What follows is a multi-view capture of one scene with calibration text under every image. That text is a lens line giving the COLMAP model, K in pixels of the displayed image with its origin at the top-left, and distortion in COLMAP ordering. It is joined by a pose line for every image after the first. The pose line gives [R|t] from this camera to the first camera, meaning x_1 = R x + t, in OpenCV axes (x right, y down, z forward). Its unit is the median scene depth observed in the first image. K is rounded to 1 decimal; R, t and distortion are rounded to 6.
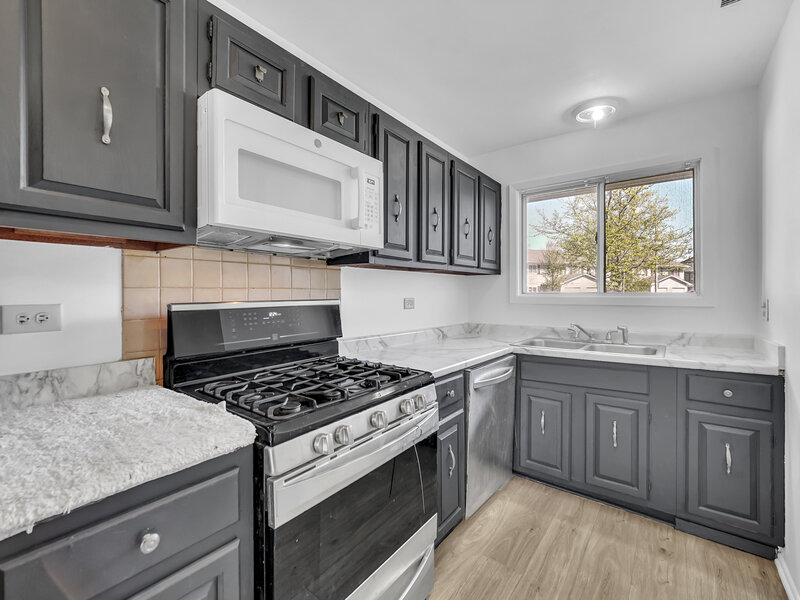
lens RADIAL K [[355.7, 0, 400.0], [0, 355.7, 300.0], [0, 0, 1]] dist [-0.000712, 0.000707]
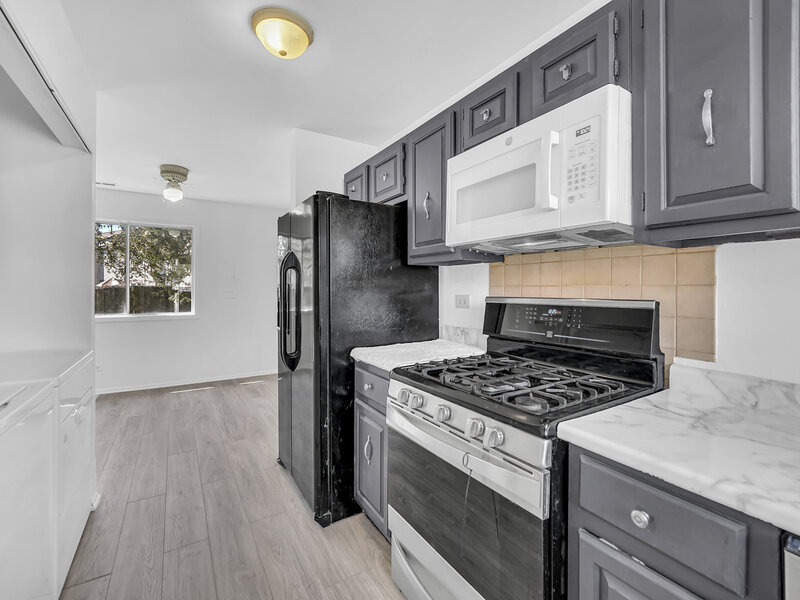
lens RADIAL K [[346.3, 0, 400.0], [0, 346.3, 300.0], [0, 0, 1]] dist [-0.063151, -0.000149]
pose [[-0.342786, 0.028253, -0.938988, 0.679405], [-0.019039, 0.999133, 0.037013, -0.019482], [0.939220, 0.030565, -0.341951, 0.912303]]
